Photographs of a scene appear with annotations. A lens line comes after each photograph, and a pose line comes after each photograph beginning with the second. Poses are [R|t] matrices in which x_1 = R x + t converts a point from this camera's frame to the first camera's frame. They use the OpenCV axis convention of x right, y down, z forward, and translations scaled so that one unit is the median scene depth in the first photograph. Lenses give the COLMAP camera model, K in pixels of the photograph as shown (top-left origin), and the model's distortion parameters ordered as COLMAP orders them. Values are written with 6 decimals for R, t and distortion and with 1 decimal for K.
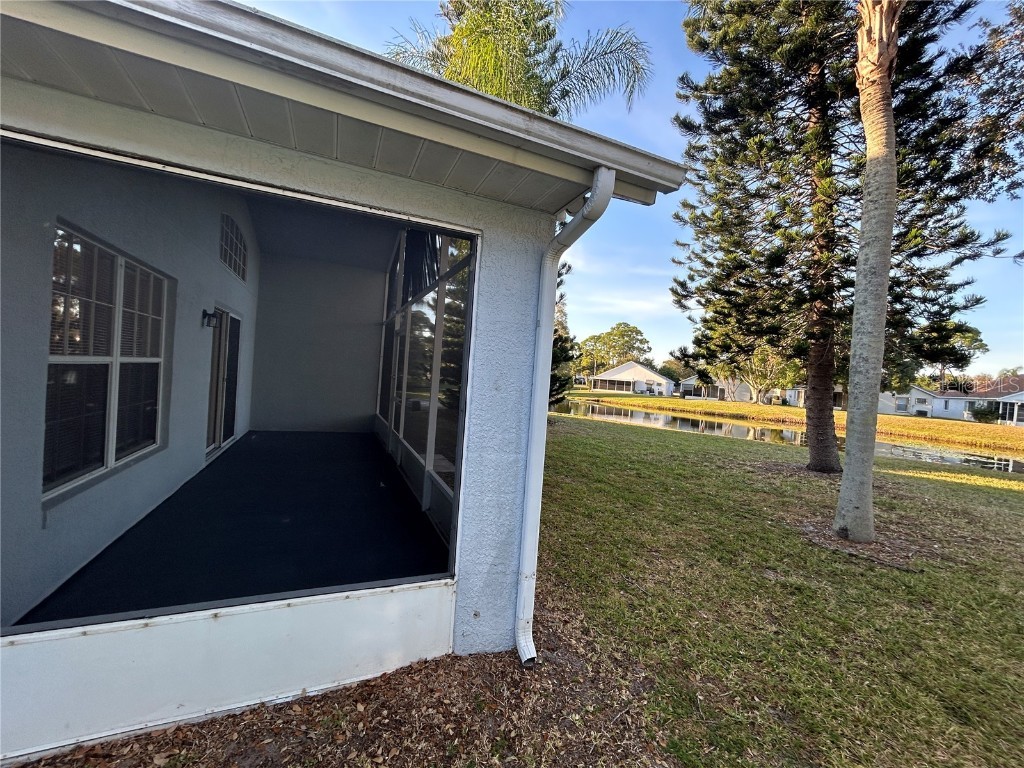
lens RADIAL K [[411.6, 0, 511.9], [0, 411.6, 382.8], [0, 0, 1]] dist [0.000812, -0.000049]
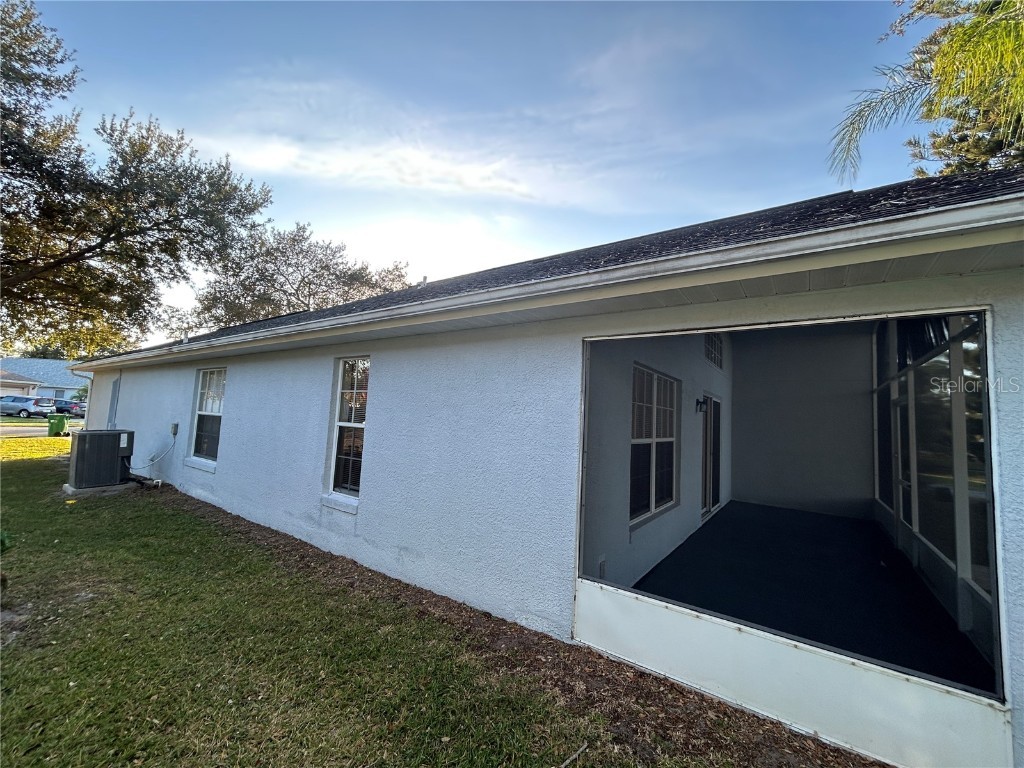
lens RADIAL K [[411.6, 0, 511.7], [0, 411.6, 382.6], [0, 0, 1]] dist [0.000812, -0.000049]
pose [[0.514364, -0.119767, -0.849167, 0.089704], [-0.030194, 0.987057, -0.157505, -0.009973], [0.857040, 0.106655, 0.504090, -0.242071]]
